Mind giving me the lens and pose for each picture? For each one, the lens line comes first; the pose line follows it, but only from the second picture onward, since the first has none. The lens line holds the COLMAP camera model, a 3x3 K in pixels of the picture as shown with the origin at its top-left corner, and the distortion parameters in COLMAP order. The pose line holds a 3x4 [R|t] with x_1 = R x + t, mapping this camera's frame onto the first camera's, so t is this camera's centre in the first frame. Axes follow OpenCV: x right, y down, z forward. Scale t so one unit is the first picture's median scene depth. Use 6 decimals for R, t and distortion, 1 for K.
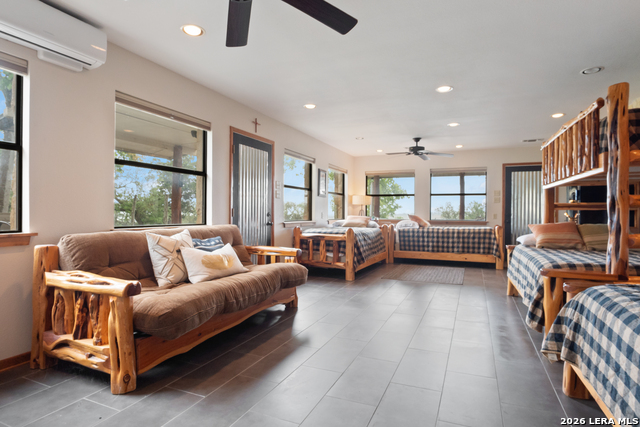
lens RADIAL K [[346.8, 0, 320.9], [0, 346.8, 212.1], [0, 0, 1]] dist [0.005951, 0.000605]
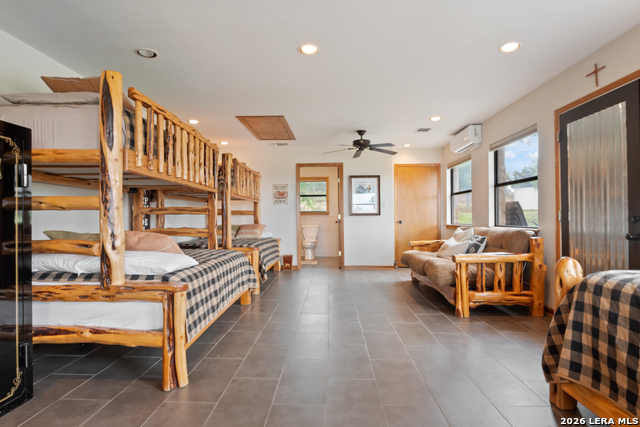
lens RADIAL K [[346.8, 0, 320.0], [0, 346.8, 215.6], [0, 0, 1]] dist [0.005951, 0.000605]
pose [[-0.929152, -0.007766, -0.369617, 0.504115], [-0.007377, 0.999970, -0.002464, 0.005295], [0.369625, 0.000437, -0.929181, 1.415777]]
